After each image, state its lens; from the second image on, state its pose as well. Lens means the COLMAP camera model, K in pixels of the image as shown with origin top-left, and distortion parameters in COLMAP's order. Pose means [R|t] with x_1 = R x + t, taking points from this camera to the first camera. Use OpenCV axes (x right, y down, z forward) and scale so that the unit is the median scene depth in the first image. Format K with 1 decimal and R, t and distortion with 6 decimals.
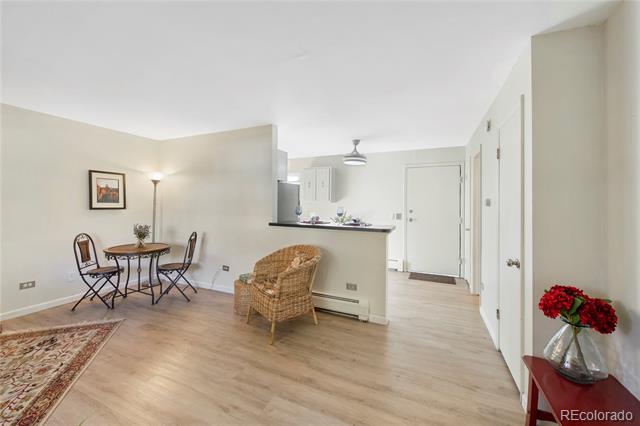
lens RADIAL K [[252.4, 0, 322.3], [0, 252.4, 200.6], [0, 0, 1]] dist [0.002368, -0.000334]
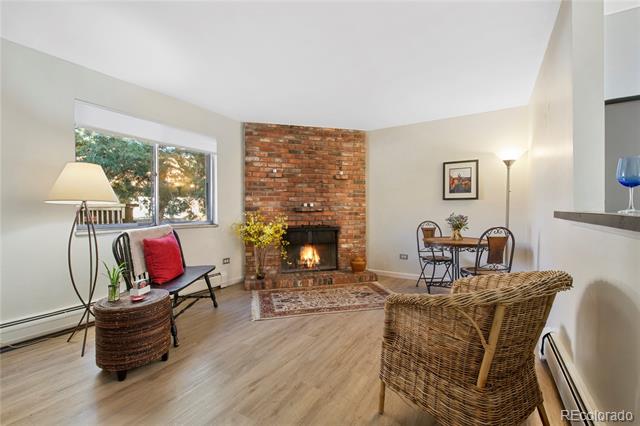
lens RADIAL K [[278.0, 0, 317.3], [0, 278.0, 209.8], [0, 0, 1]] dist [0.000244, -0.000062]
pose [[-0.148463, -0.011010, -0.988857, 0.343541], [0.017468, 0.999753, -0.013754, 0.095263], [0.988764, -0.019315, -0.148234, 0.756651]]
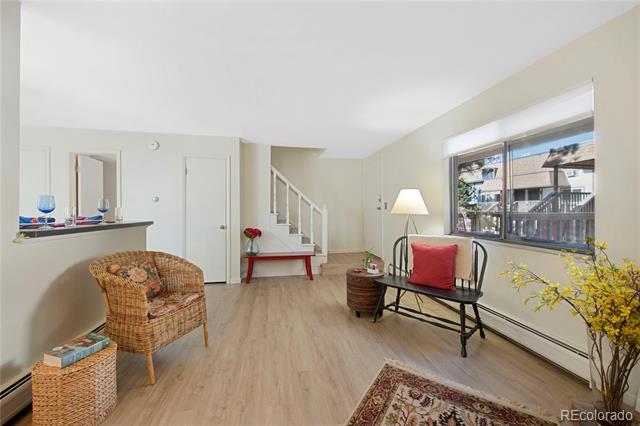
lens RADIAL K [[253.3, 0, 322.0], [0, 253.3, 209.7], [0, 0, 1]] dist [0.000675, -0.000250]
pose [[-0.566069, -0.014879, 0.824223, -0.954465], [-0.019565, 0.999798, 0.004611, 0.042067], [-0.824125, -0.013516, -0.566246, 0.934720]]
